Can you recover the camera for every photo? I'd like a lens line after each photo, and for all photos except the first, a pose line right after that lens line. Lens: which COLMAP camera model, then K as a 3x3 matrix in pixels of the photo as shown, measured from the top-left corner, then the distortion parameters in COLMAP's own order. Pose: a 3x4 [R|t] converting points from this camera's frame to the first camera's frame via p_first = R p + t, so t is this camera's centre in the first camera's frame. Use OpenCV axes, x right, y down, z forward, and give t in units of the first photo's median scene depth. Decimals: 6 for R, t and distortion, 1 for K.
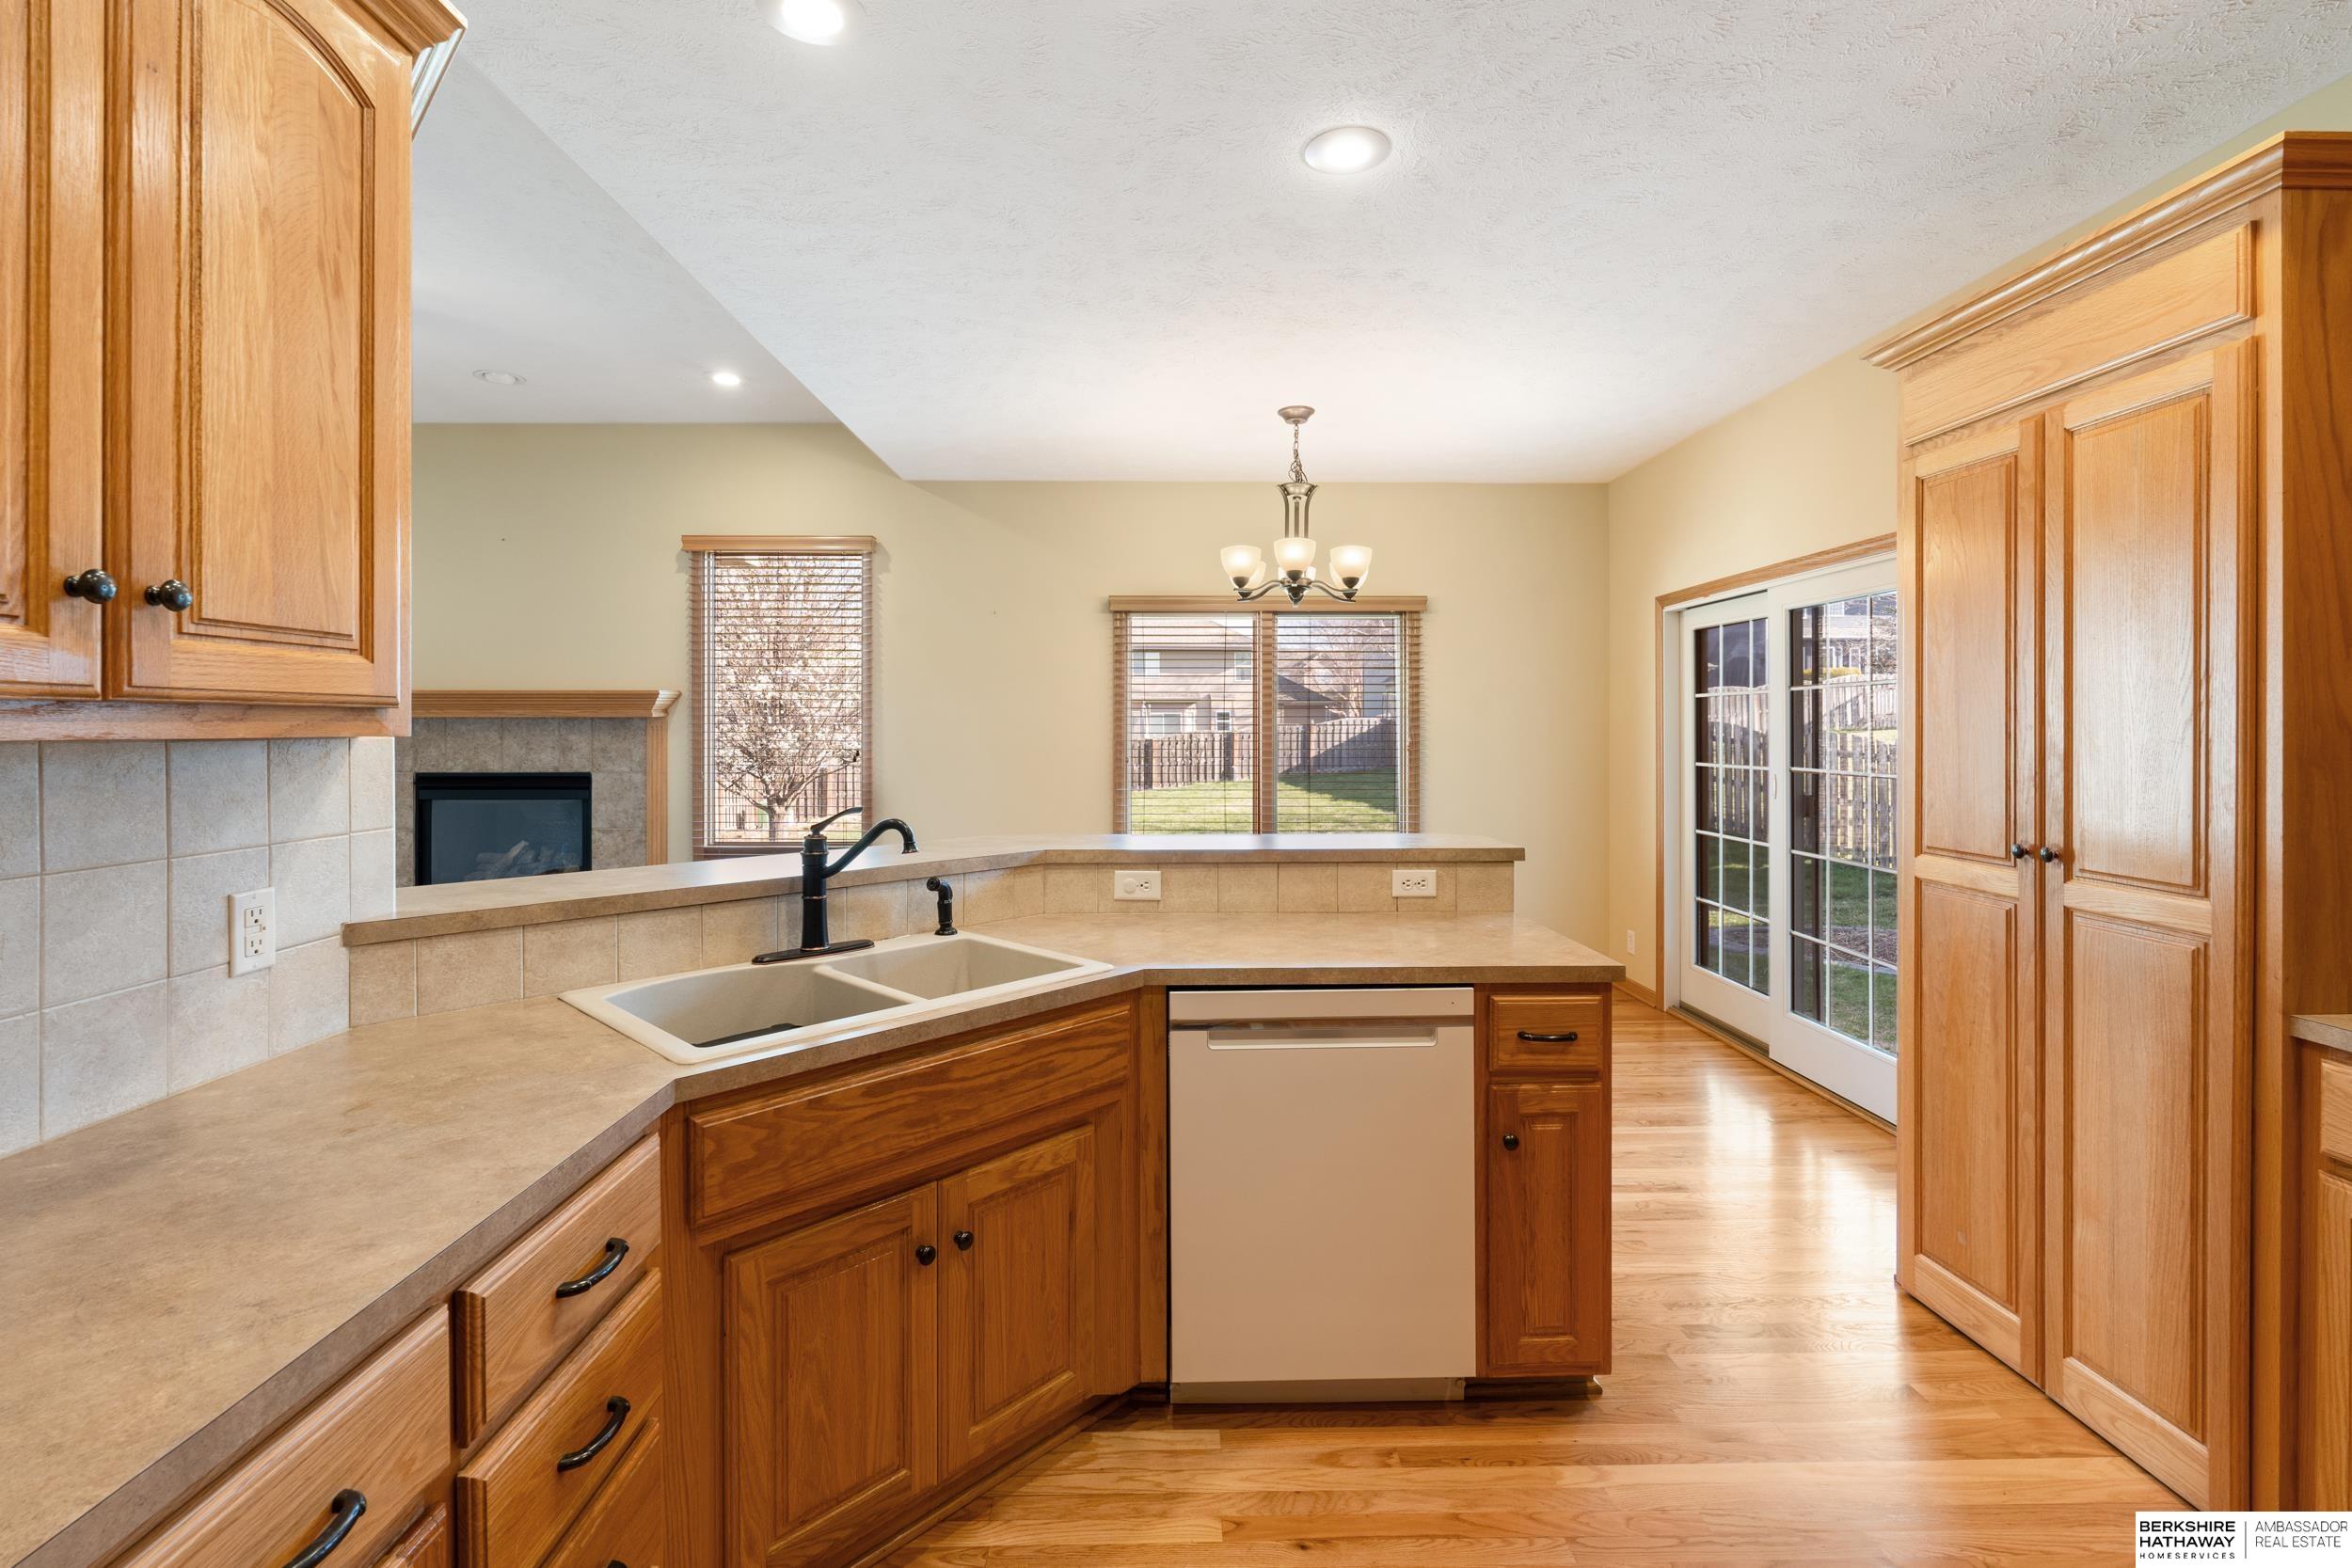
lens RADIAL K [[1045.3, 0, 1173.6], [0, 1045.3, 736.6], [0, 0, 1]] dist [-0.002050, -0.000125]
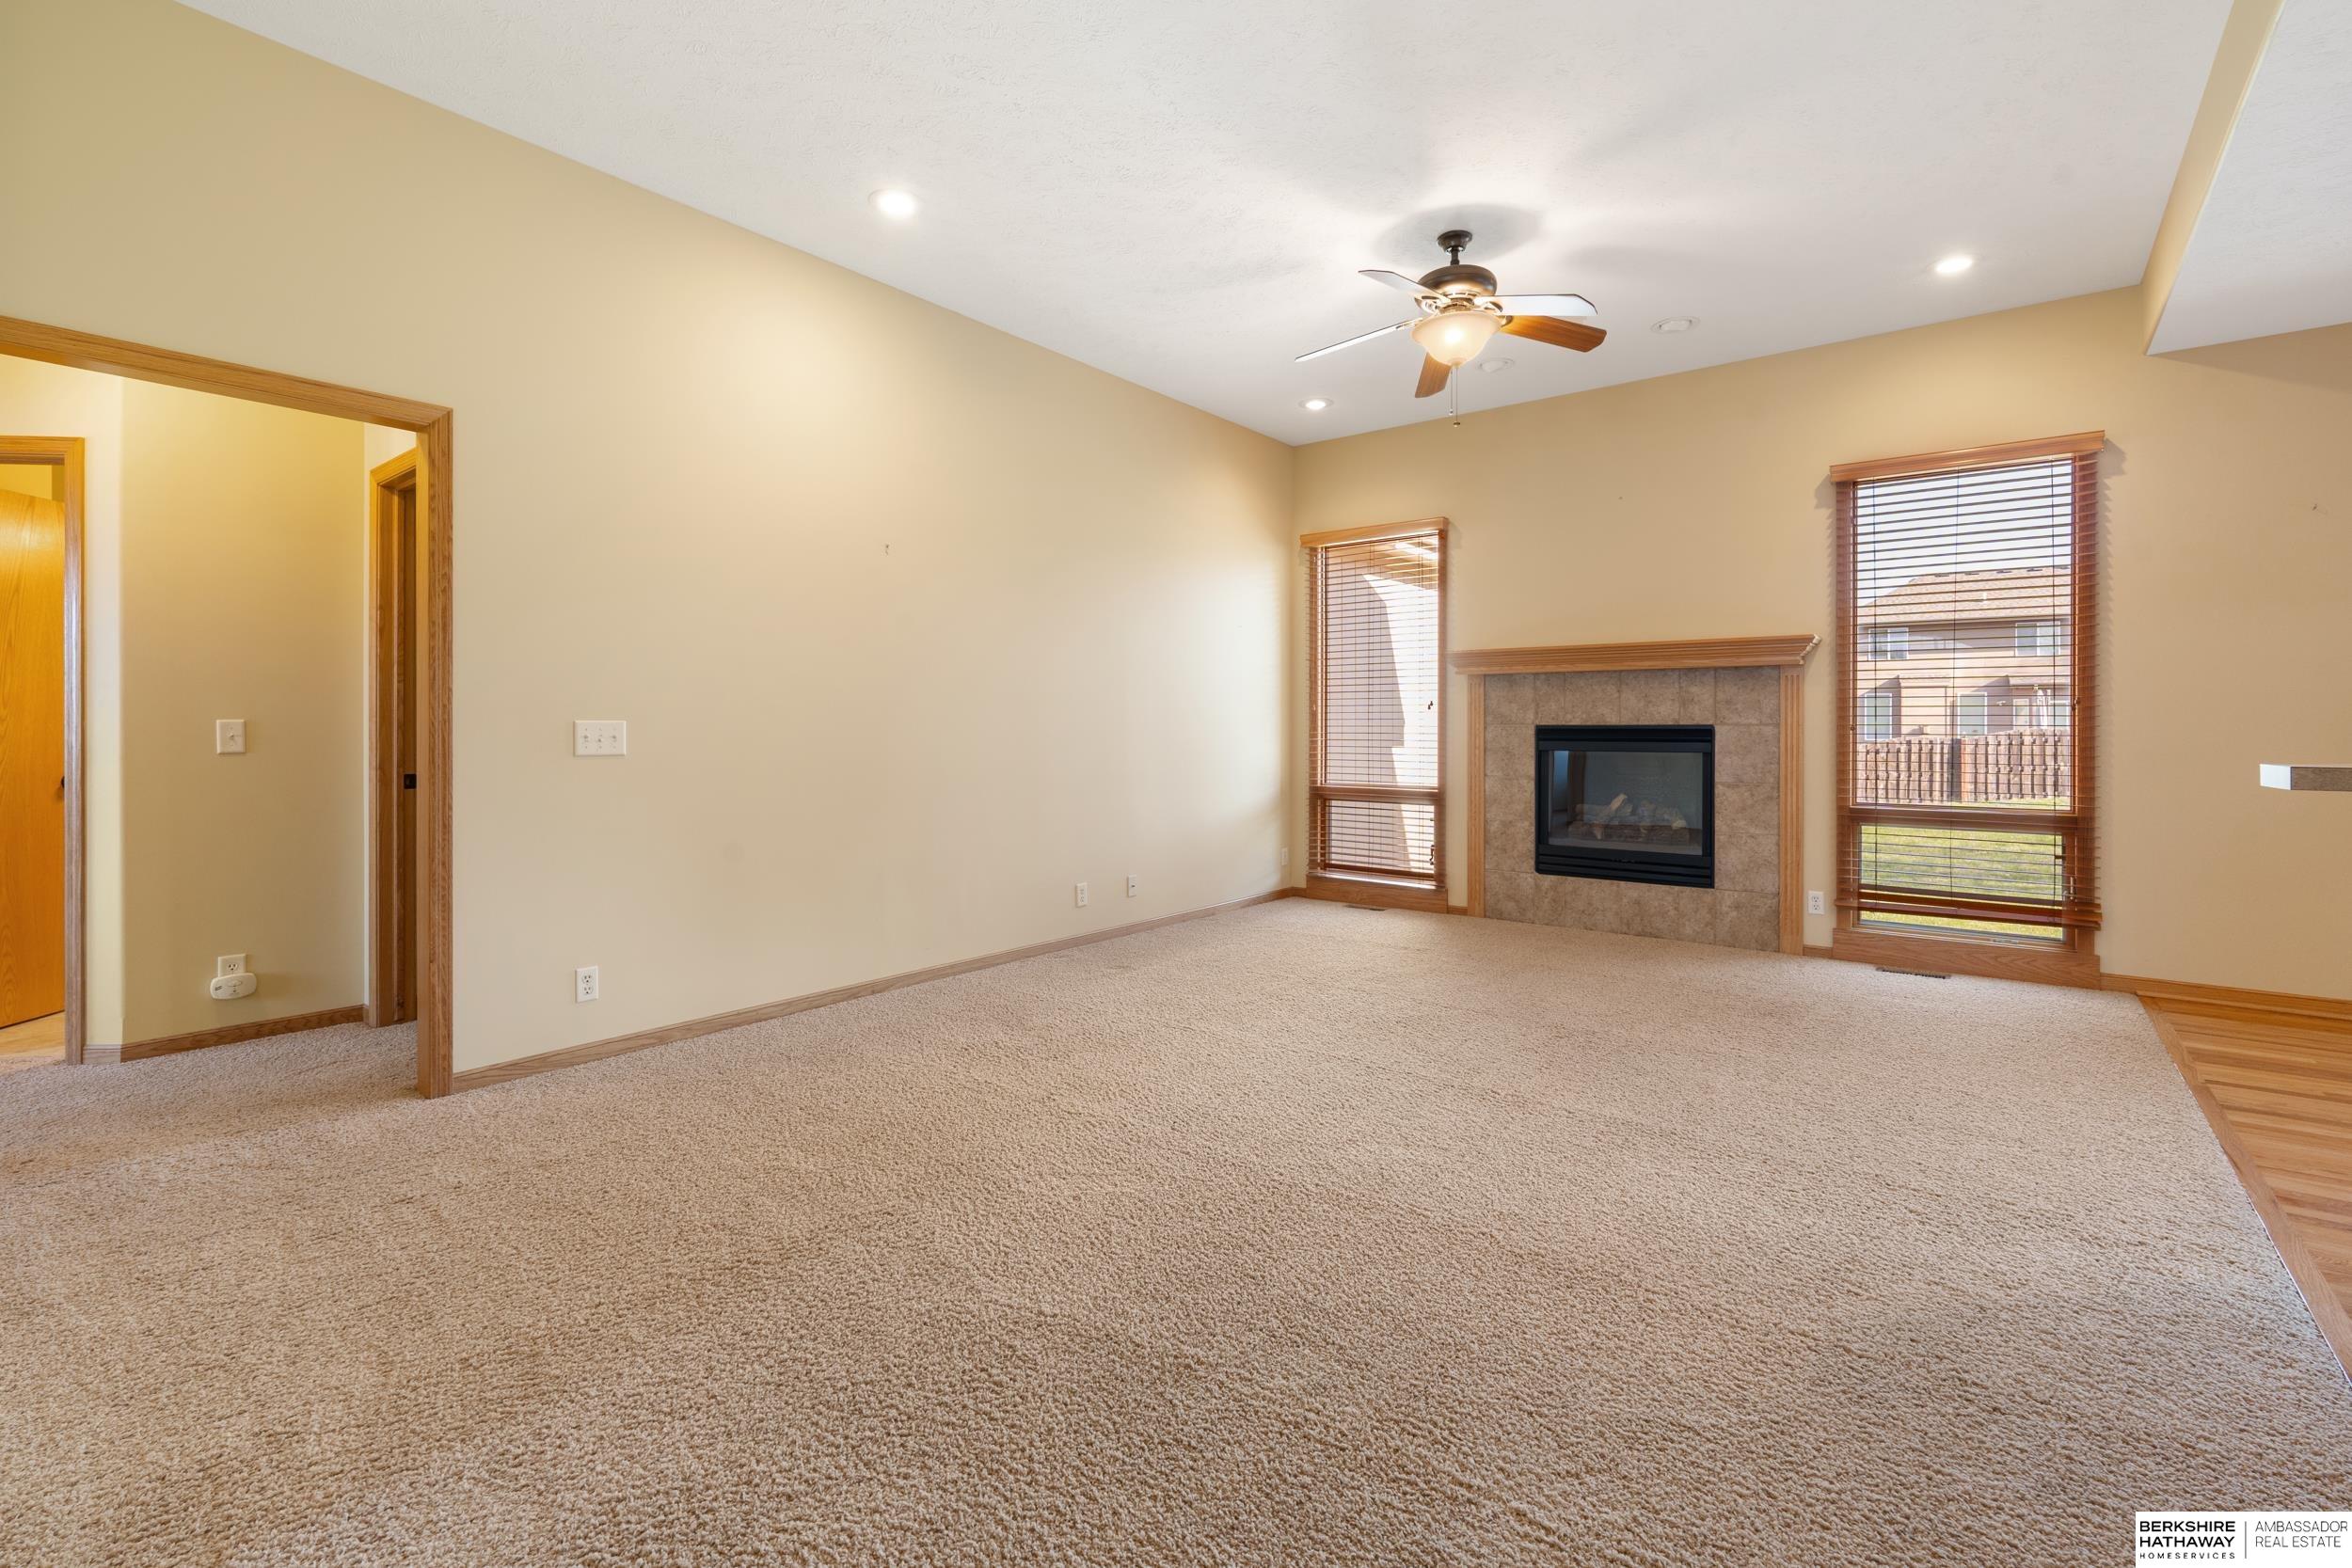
lens RADIAL K [[1052.7, 0, 1177.5], [0, 1052.7, 732.0], [0, 0, 1]] dist [-0.002449, -0.000256]
pose [[0.780818, 0.004376, -0.624743, -0.763394], [-0.005129, 0.999987, 0.000593, 0.097919], [0.624737, 0.002741, 0.780830, -0.175671]]
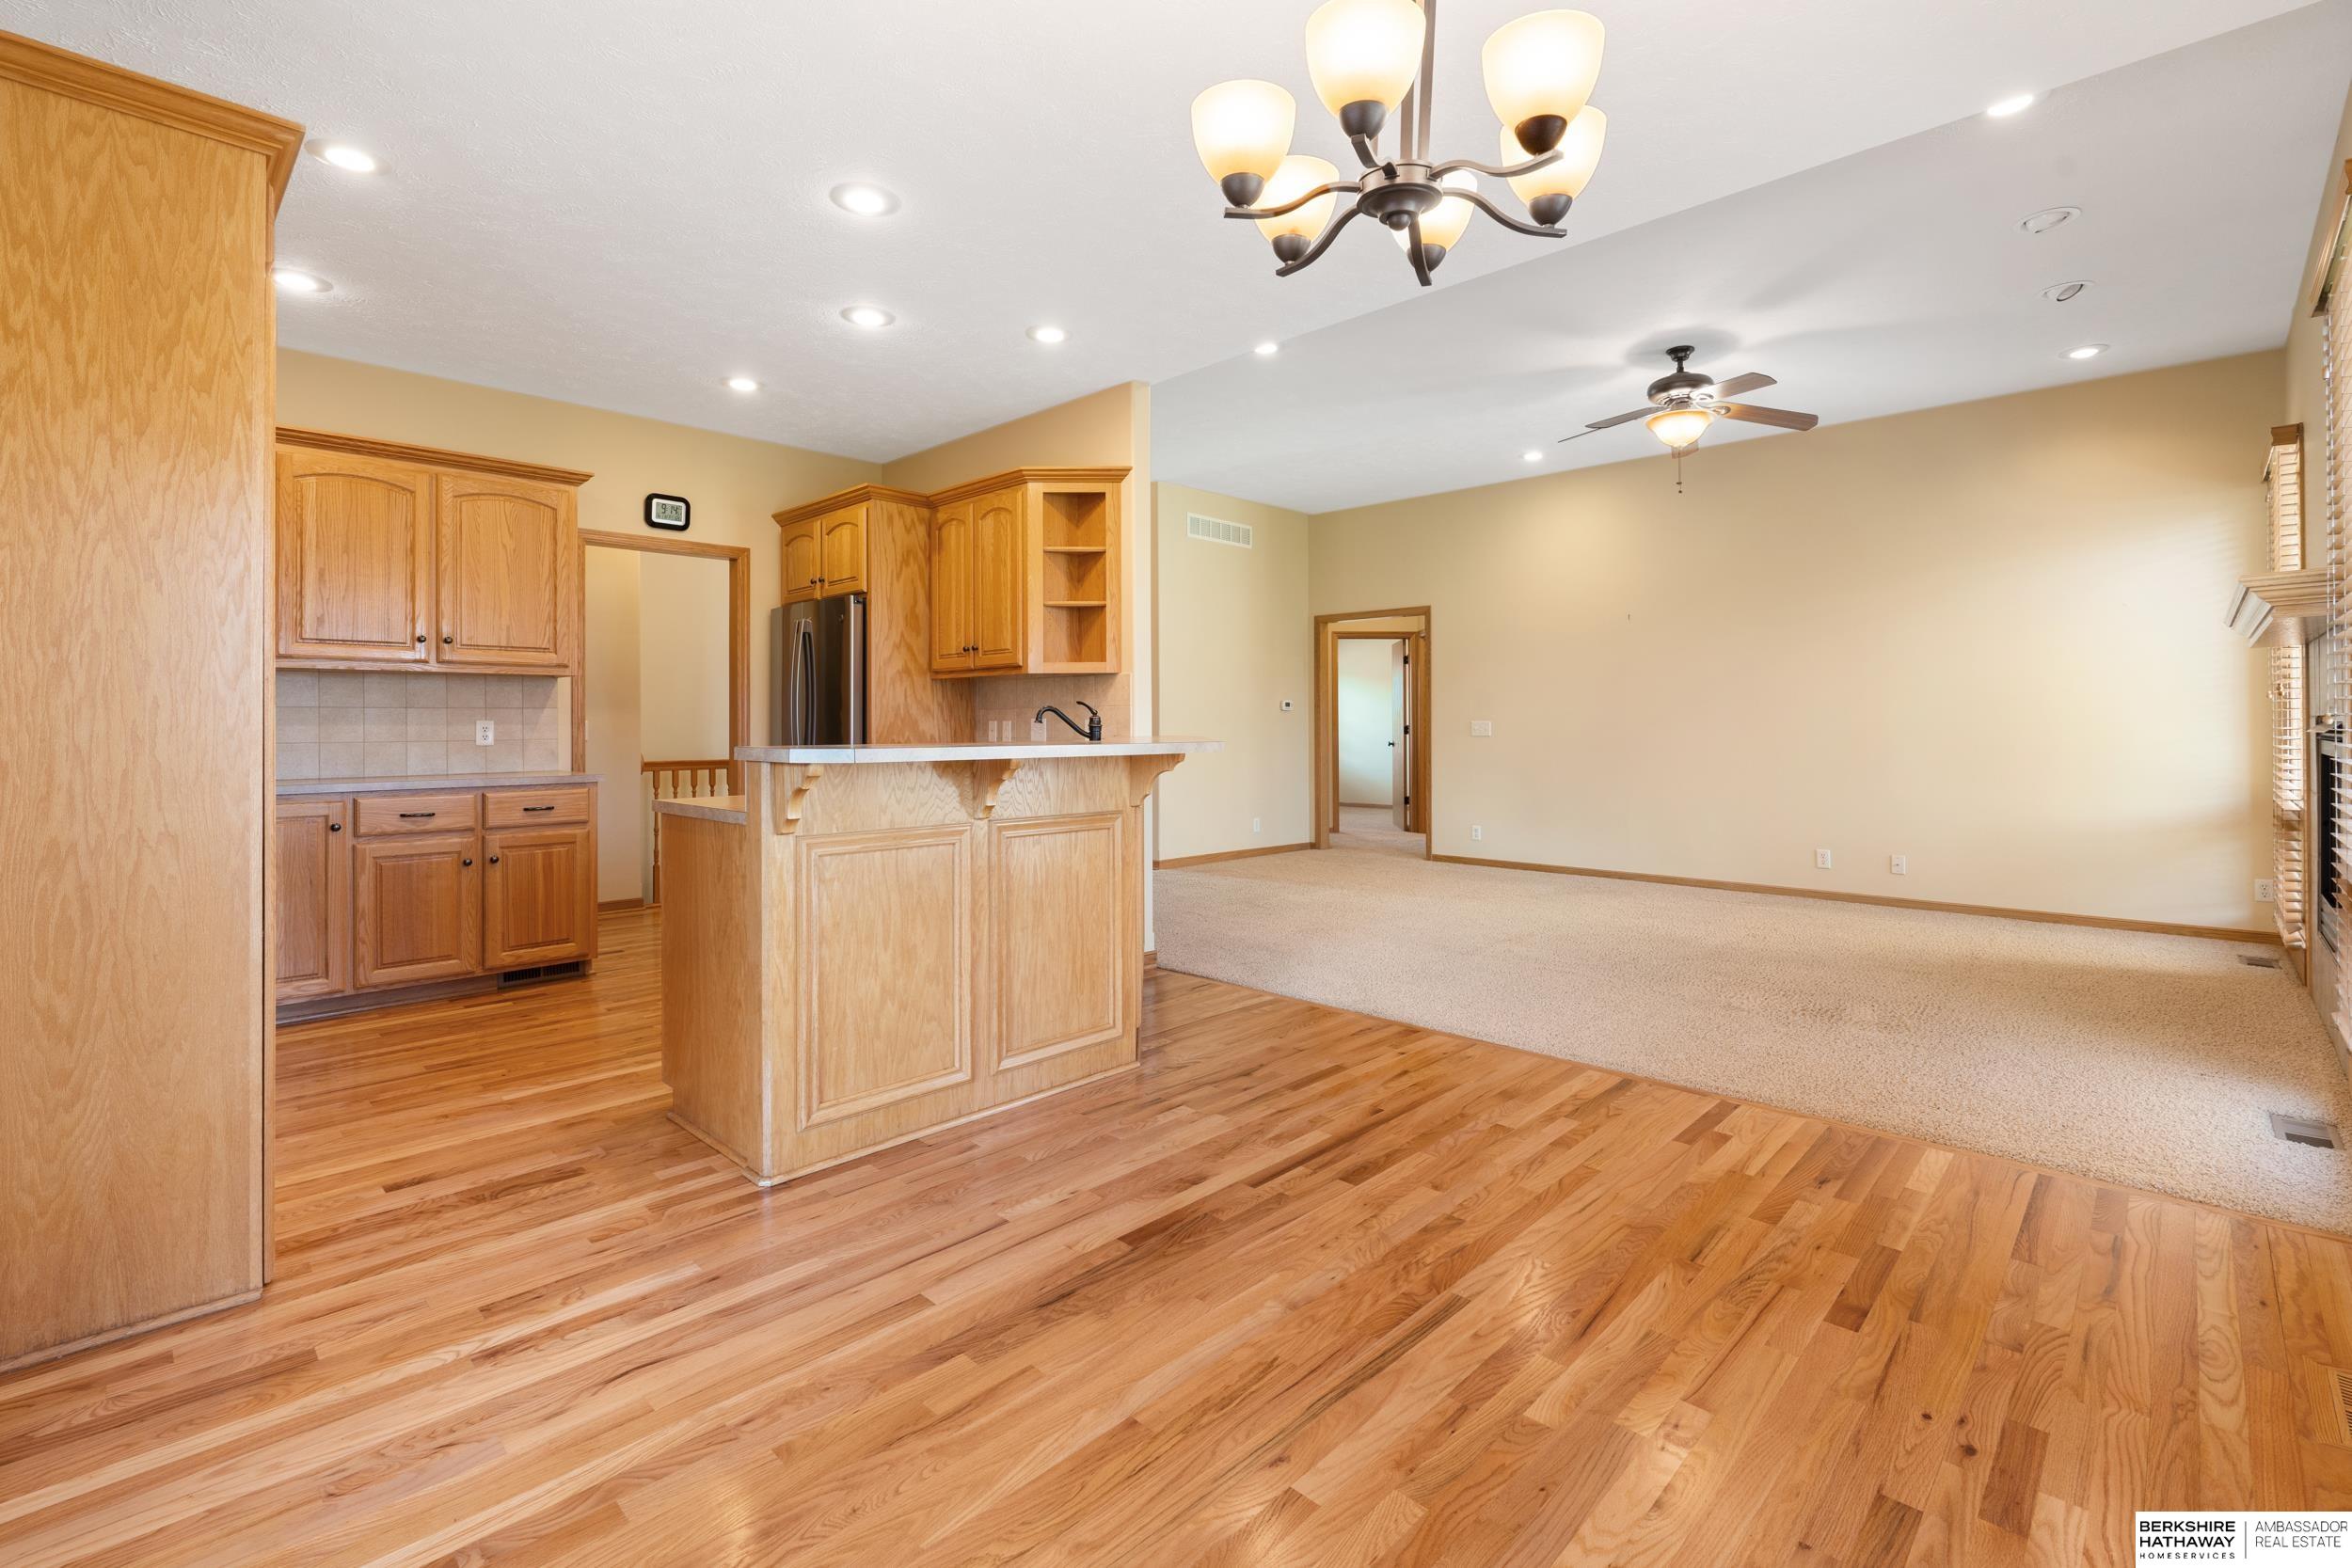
lens RADIAL K [[1050.7, 0, 1174.1], [0, 1050.7, 721.2], [0, 0, 1]] dist [-0.002458, 0.000477]
pose [[-0.710713, -0.001082, -0.703481, 0.819816], [-0.002505, 0.999996, 0.000993, 0.088854], [0.703478, 0.002468, -0.710713, 2.216614]]
